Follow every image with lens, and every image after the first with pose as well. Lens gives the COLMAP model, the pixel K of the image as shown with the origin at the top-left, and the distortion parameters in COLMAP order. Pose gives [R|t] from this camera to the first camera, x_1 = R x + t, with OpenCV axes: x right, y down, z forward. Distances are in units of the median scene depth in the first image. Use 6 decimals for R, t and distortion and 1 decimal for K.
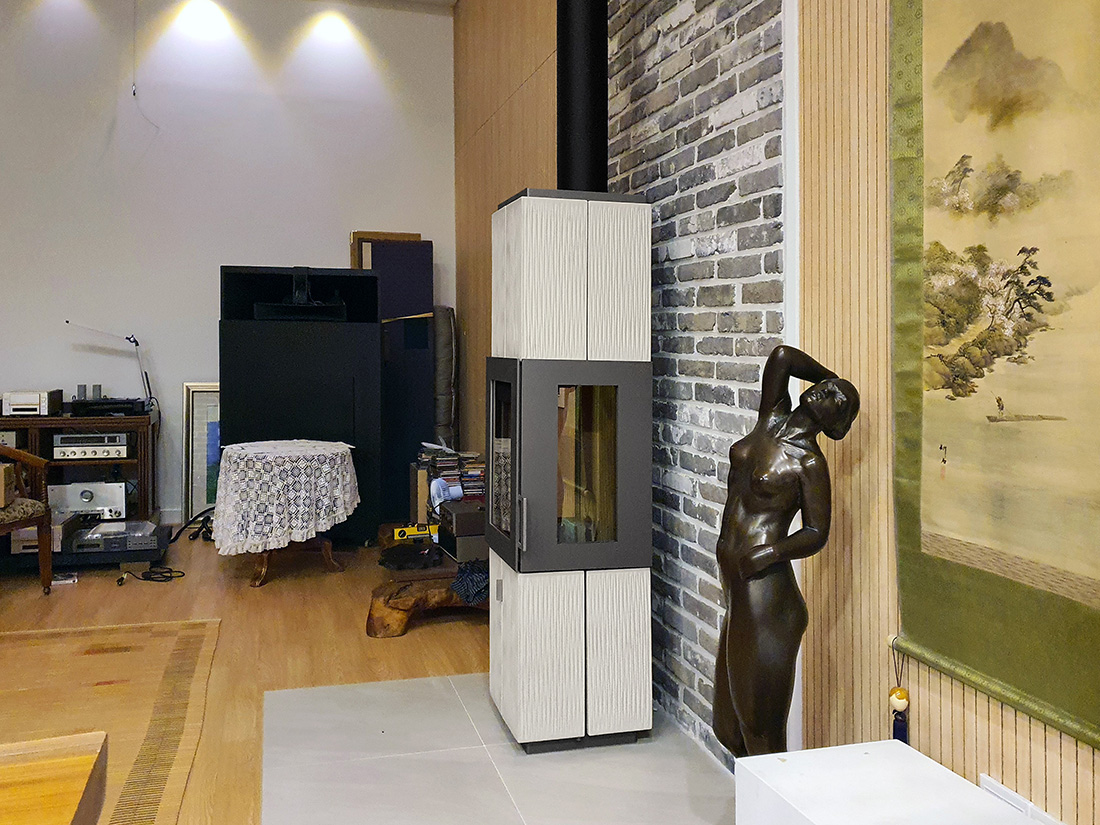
lens RADIAL K [[1084.4, 0, 476.4], [0, 1084.4, 364.7], [0, 0, 1]] dist [0.056274, 0.000000]
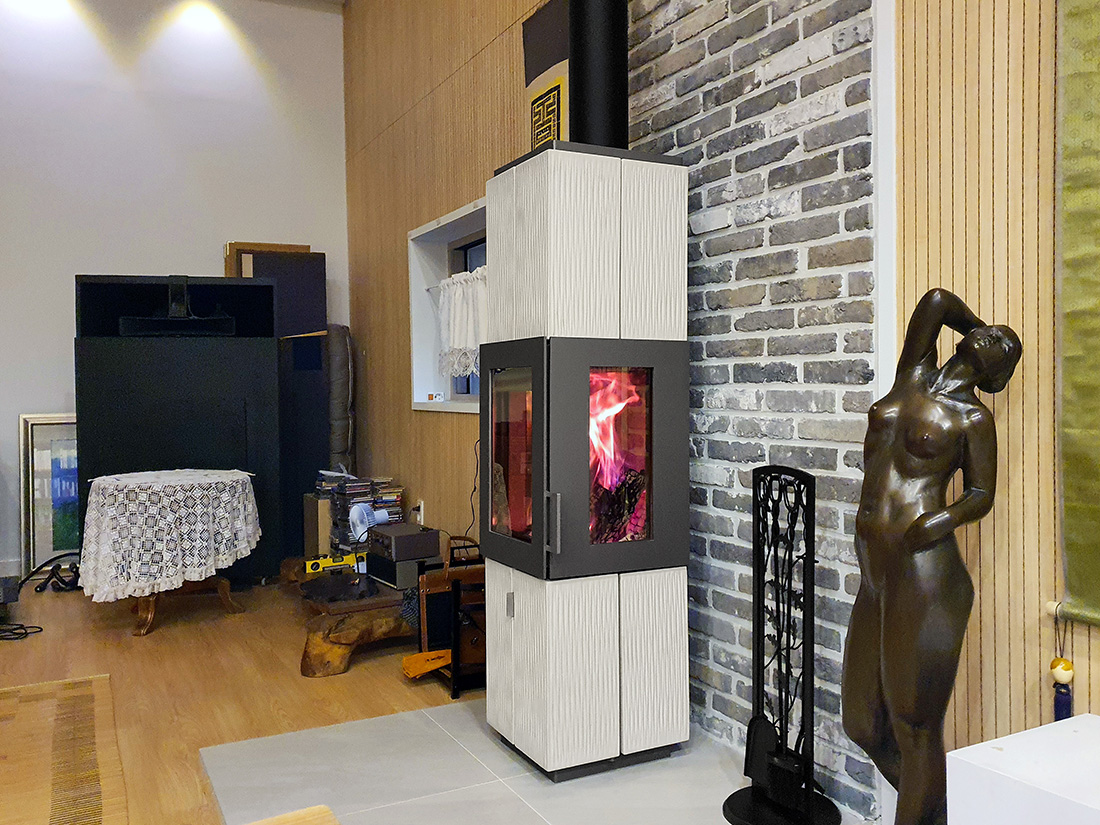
lens RADIAL K [[1025.9, 0, 598.2], [0, 1025.9, 430.6], [0, 0, 1]] dist [0.020138, 0.000000]
pose [[0.956984, -0.016387, 0.289679, -0.172280], [0.012716, 0.999813, 0.014549, 0.062491], [-0.289863, -0.010240, 0.957013, 0.207638]]
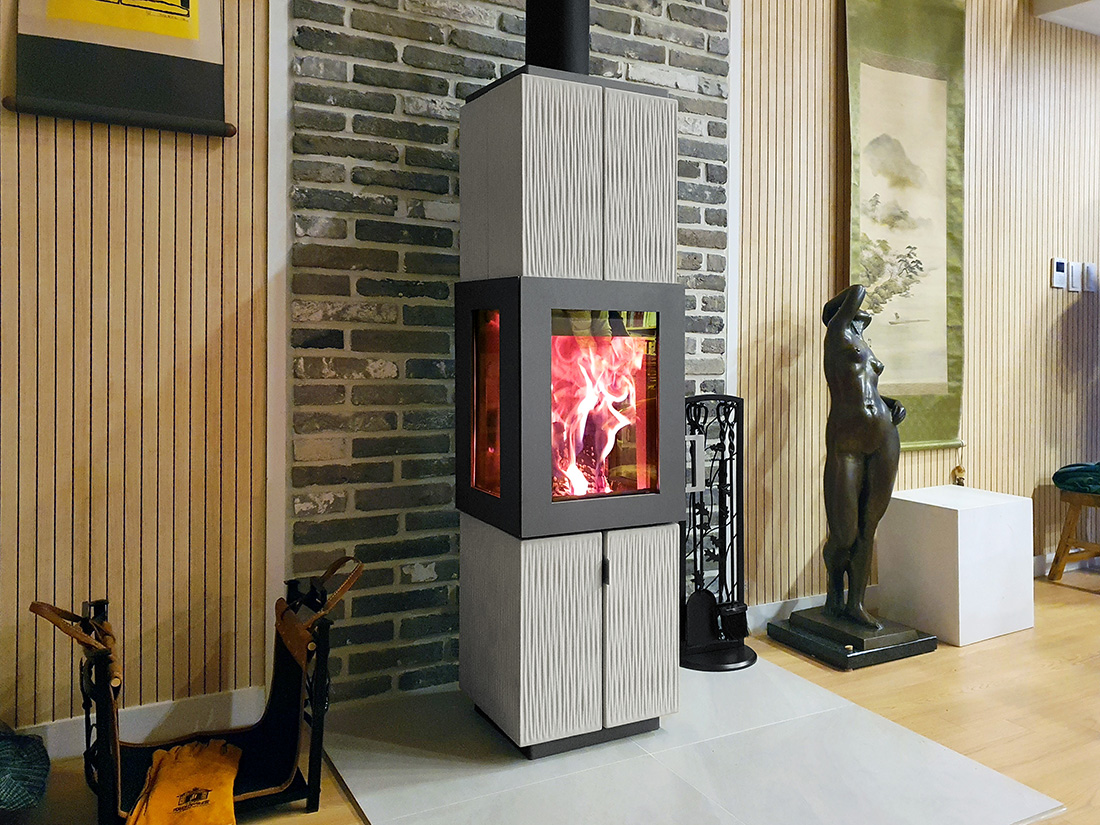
lens RADIAL K [[911.9, 0, 647.6], [0, 911.9, 363.1], [0, 0, 1]] dist [0.031813, -0.059852]
pose [[-0.338316, -0.010443, 0.940975, -0.662049], [0.018866, 0.999662, 0.017877, 0.054924], [-0.940844, 0.023801, -0.338004, 1.304586]]
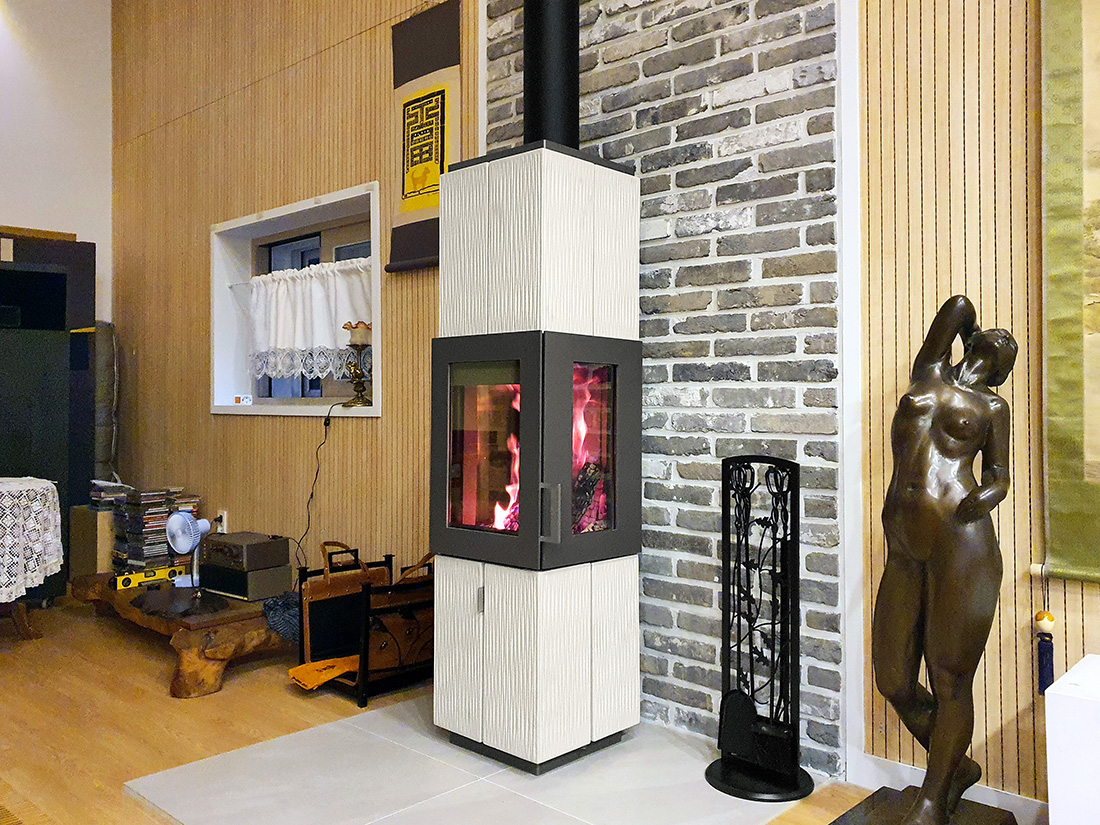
lens RADIAL K [[1000.8, 0, 578.3], [0, 1000.8, 405.0], [0, 0, 1]] dist [0.026465, 0.016482]
pose [[0.820896, 0.003517, 0.571066, -0.412671], [0.011016, 0.999697, -0.021992, 0.077310], [-0.570971, 0.024344, 0.820609, 0.317750]]
